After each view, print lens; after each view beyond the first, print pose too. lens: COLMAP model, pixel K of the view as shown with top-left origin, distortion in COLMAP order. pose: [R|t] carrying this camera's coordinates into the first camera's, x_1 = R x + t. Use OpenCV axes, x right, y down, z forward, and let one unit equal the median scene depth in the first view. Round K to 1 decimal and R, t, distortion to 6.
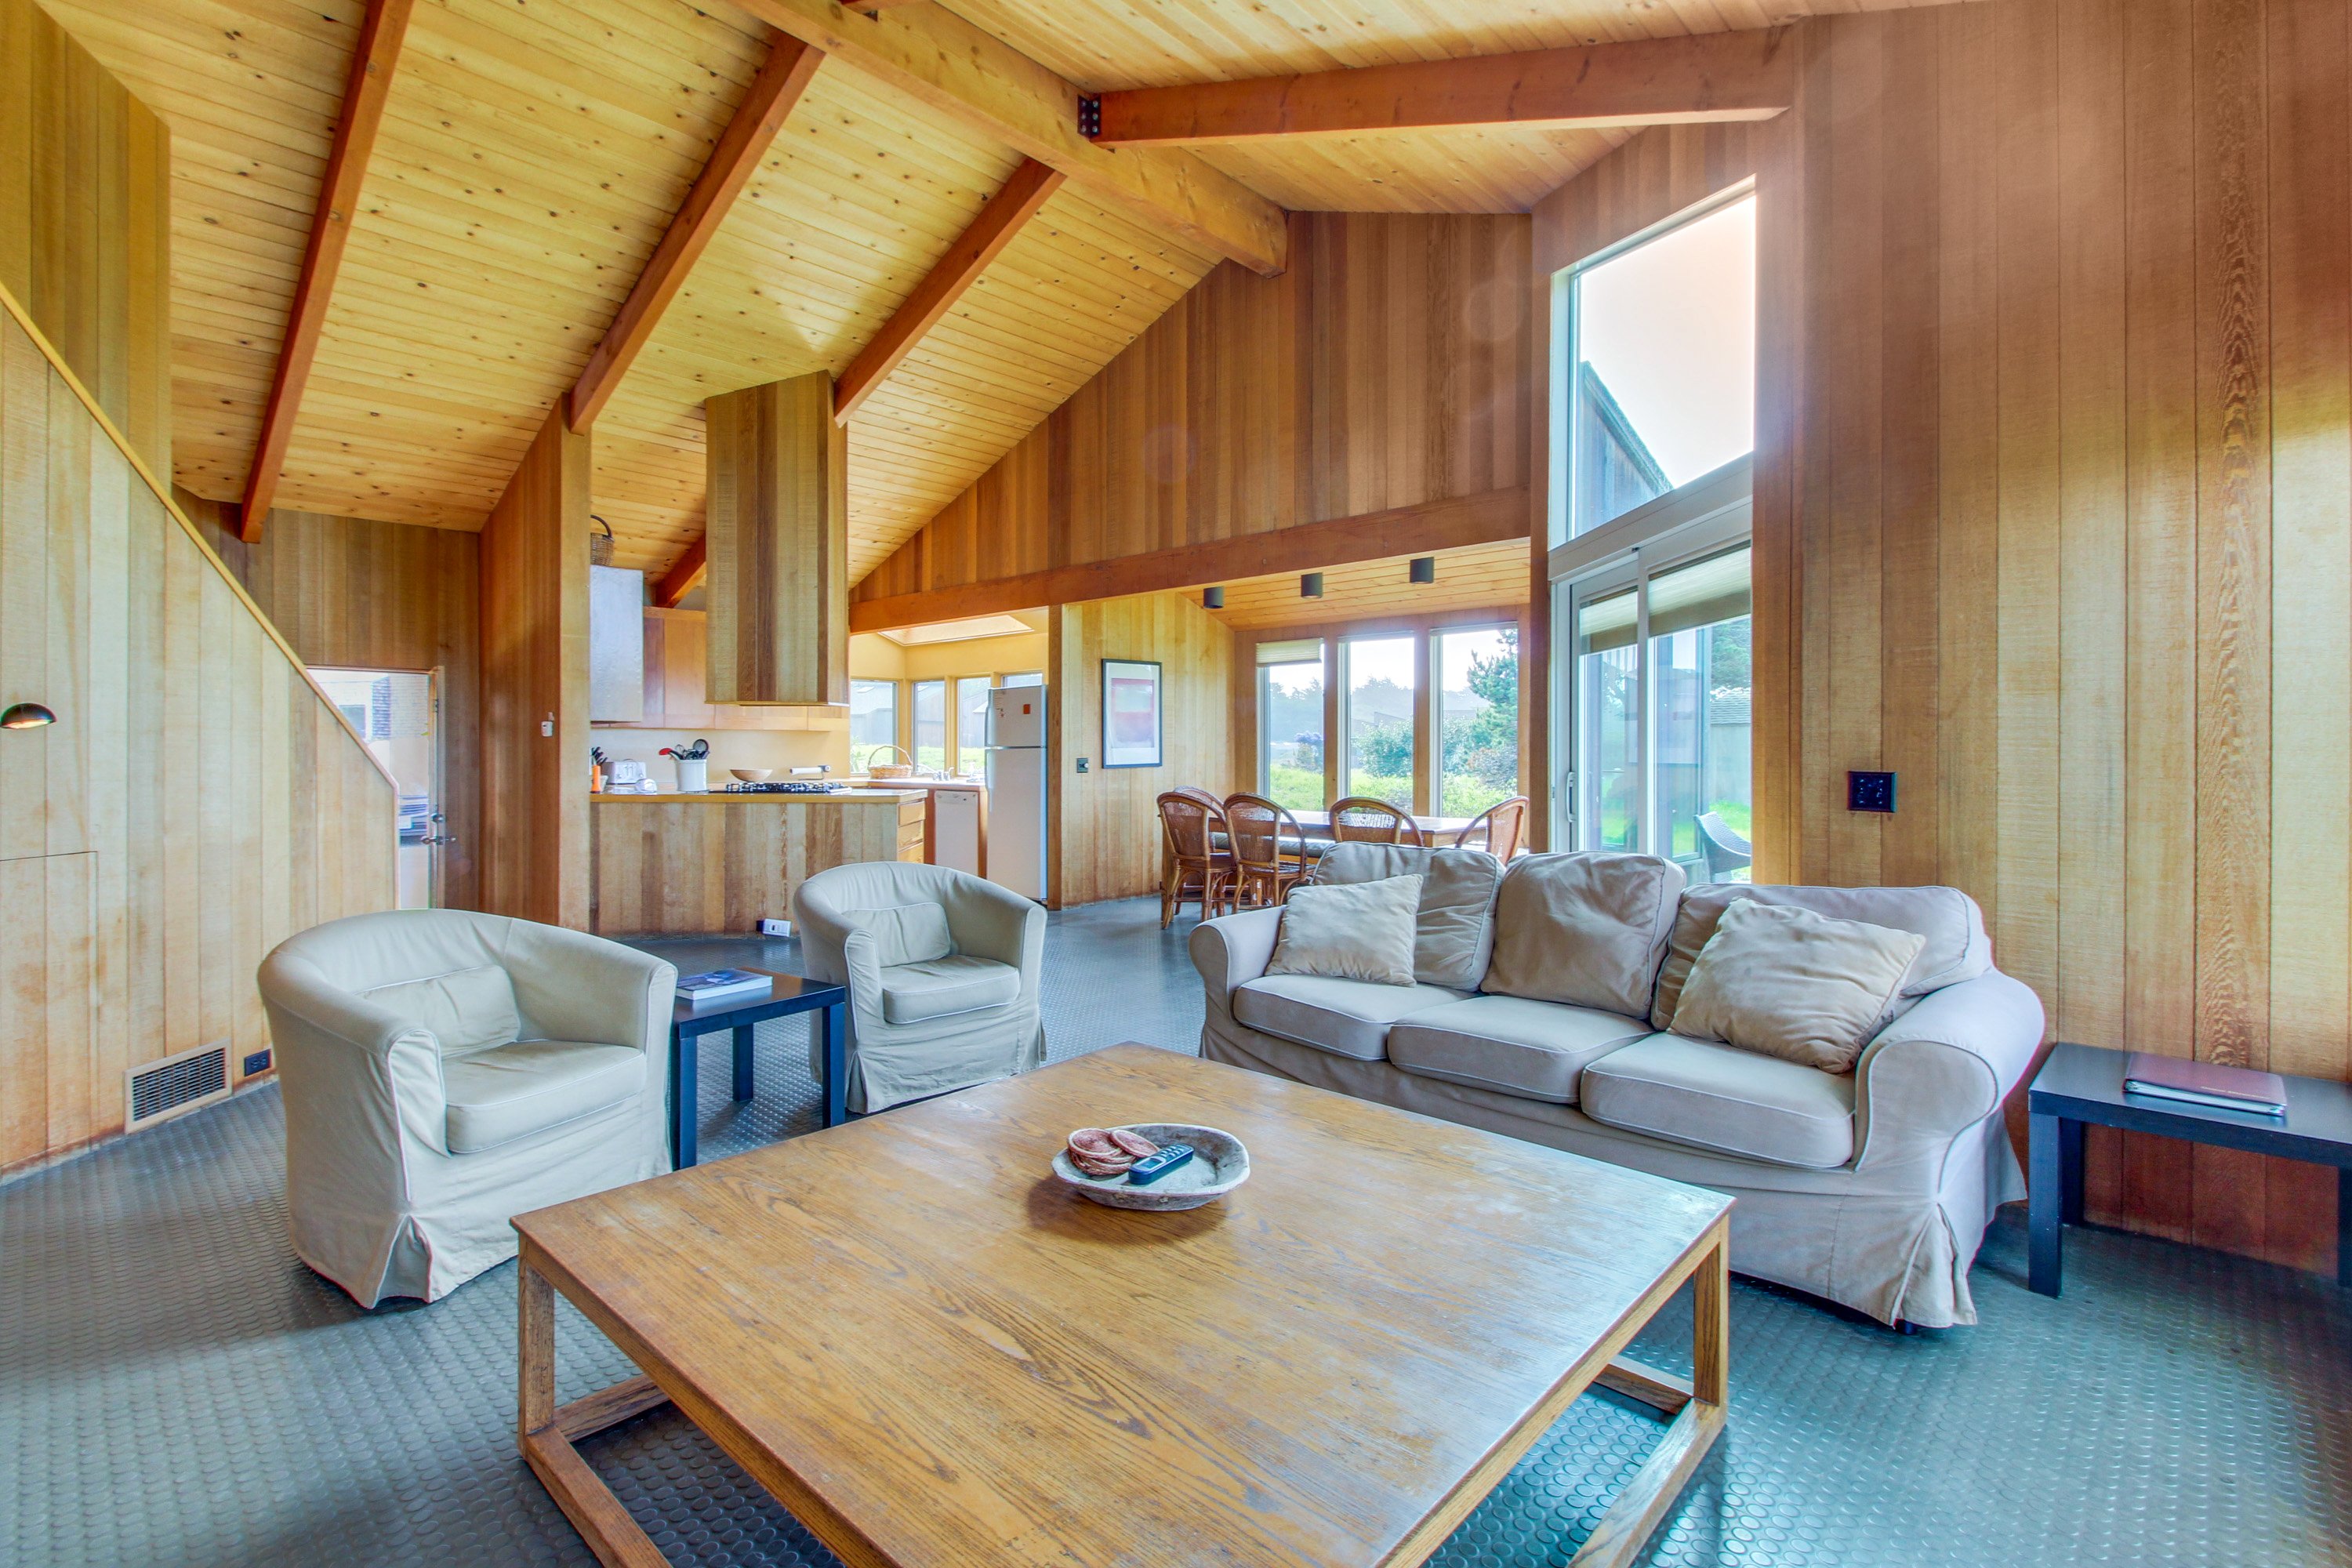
lens RADIAL K [[1081.2, 0, 1165.5], [0, 1081.2, 736.0], [0, 0, 1]] dist [0.017772, -0.012314]
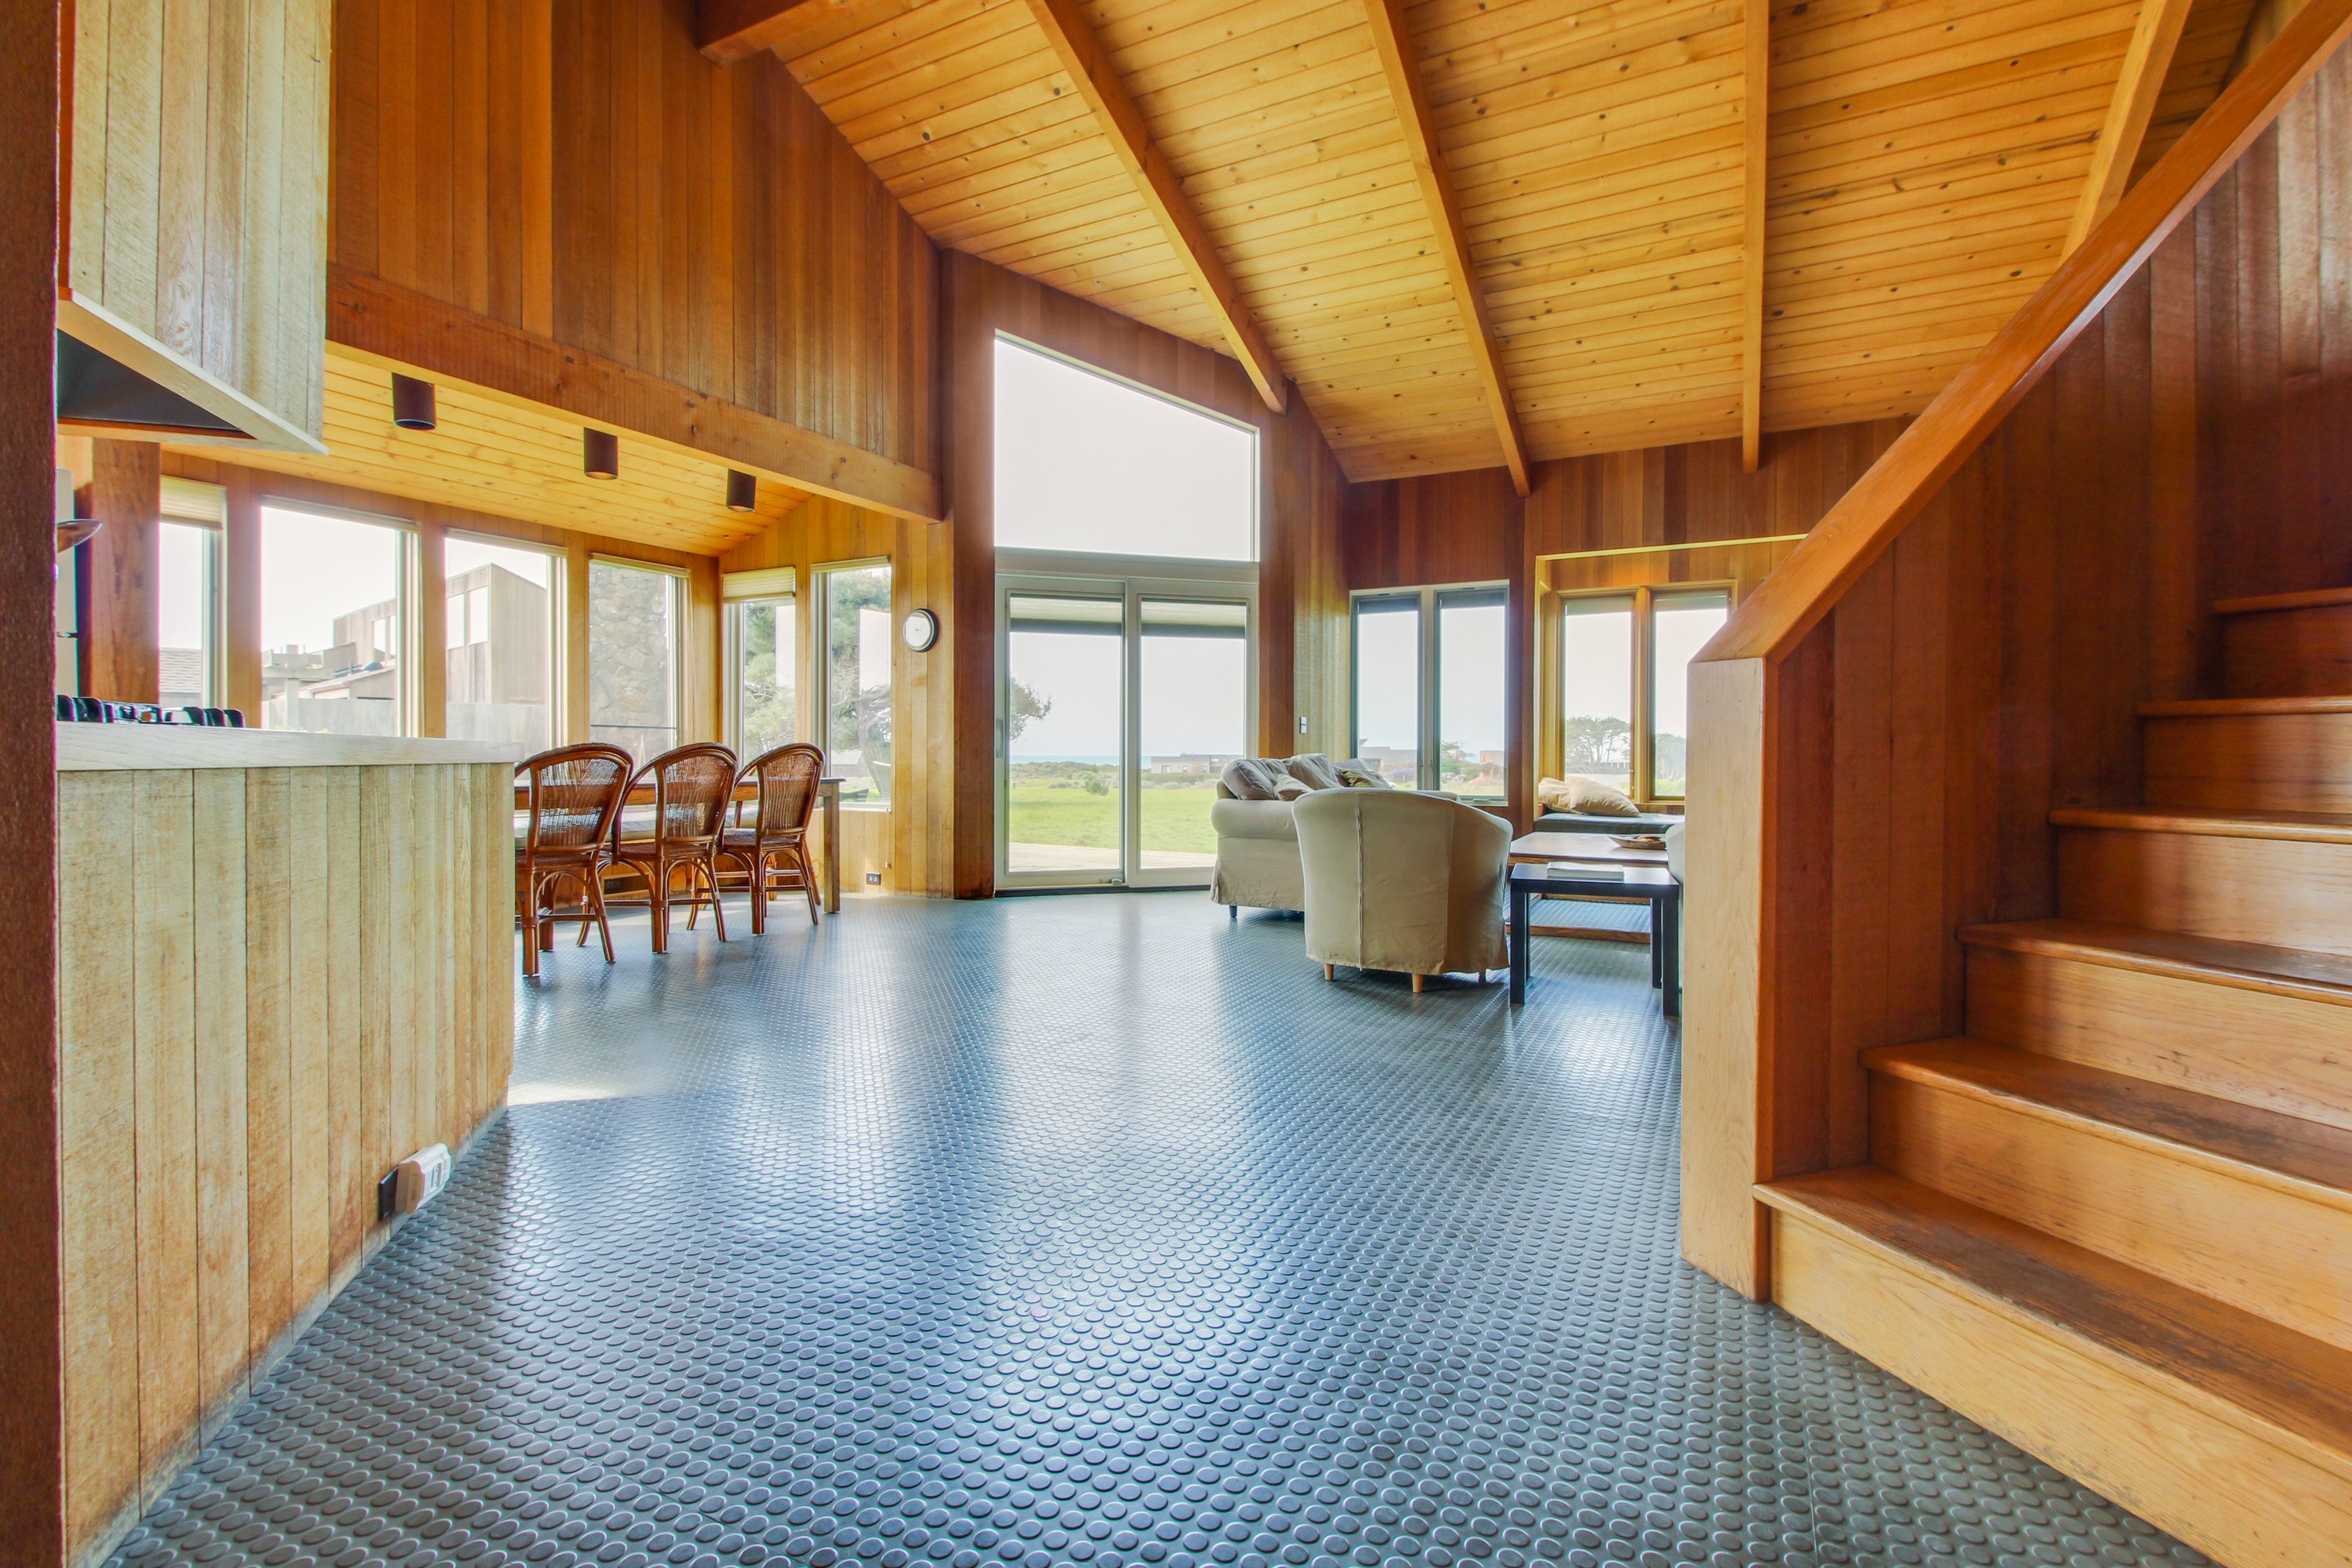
lens RADIAL K [[1081.2, 0, 1168.6], [0, 1081.2, 770.4], [0, 0, 1]] dist [0.017772, -0.012314]
pose [[-0.273559, -0.016342, 0.961716, -1.247703], [-0.015036, 0.999806, 0.012712, 0.100439], [-0.961738, -0.010983, -0.273751, 1.538601]]
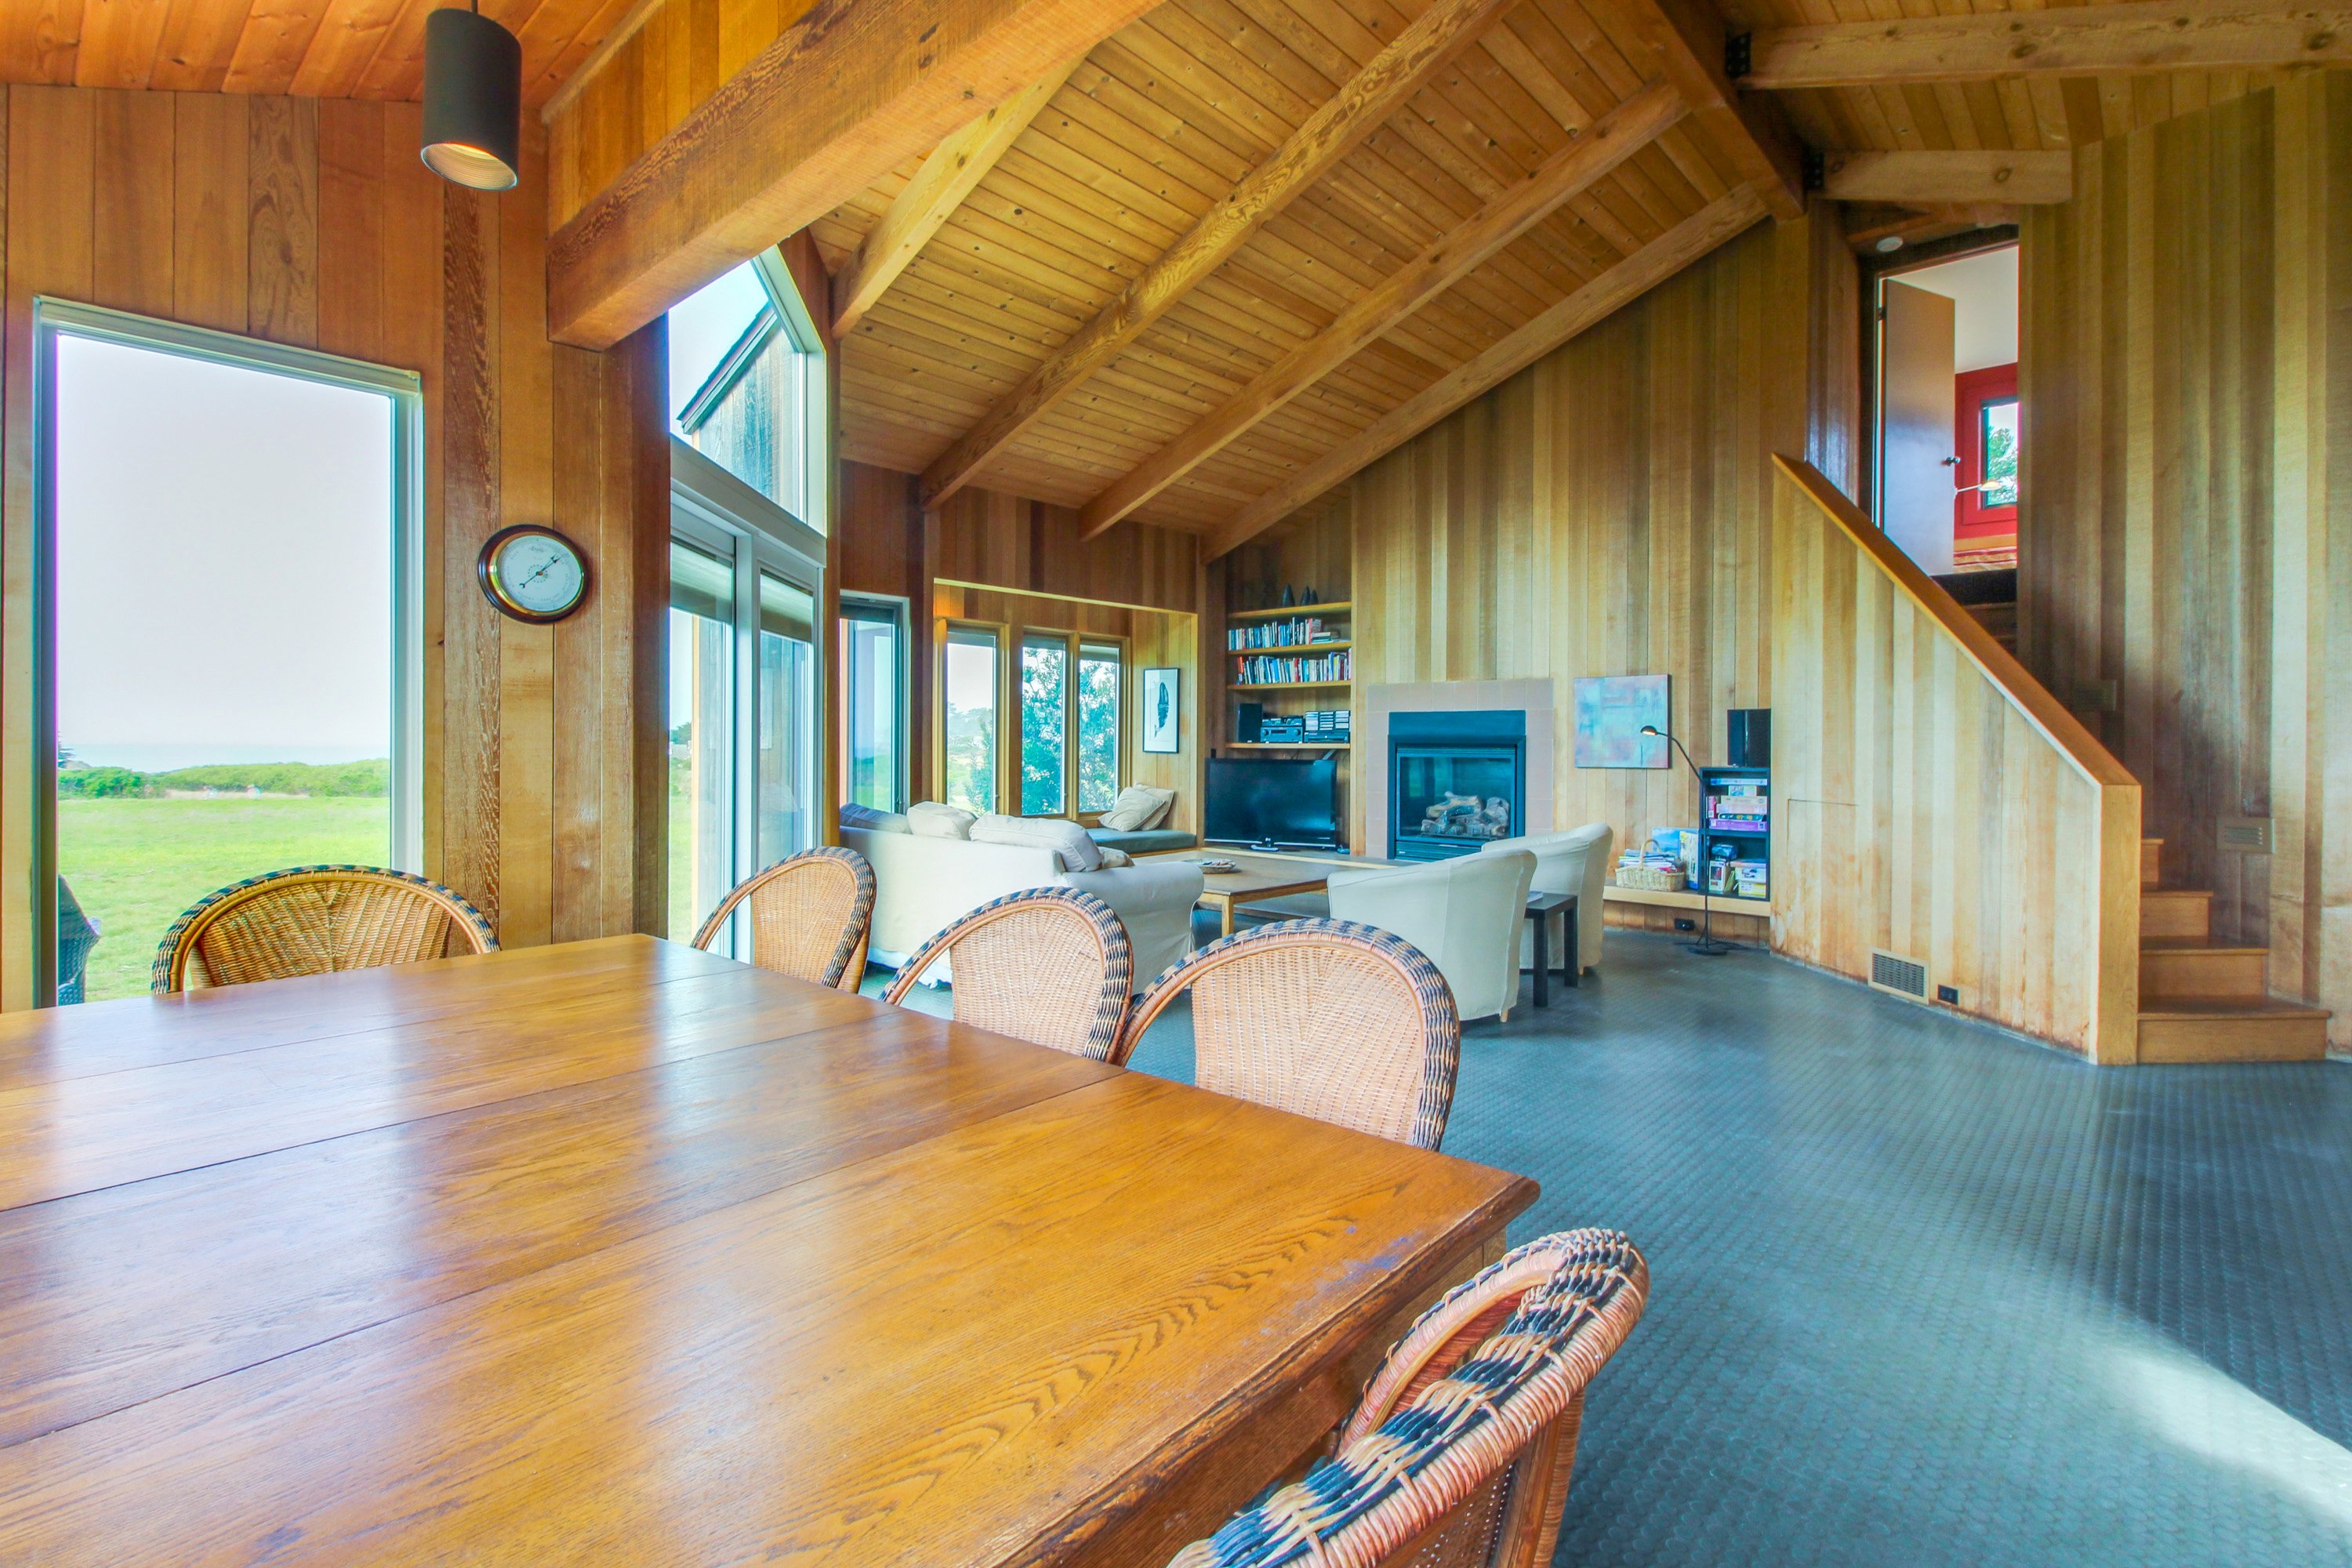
lens RADIAL K [[1081.2, 0, 1170.1], [0, 1081.2, 741.8], [0, 0, 1]] dist [0.017772, -0.012314]
pose [[-0.999796, -0.005156, -0.019509, 0.087562], [-0.004908, 0.999907, -0.012710, 0.029336], [0.019573, -0.012612, -0.999729, 2.221994]]
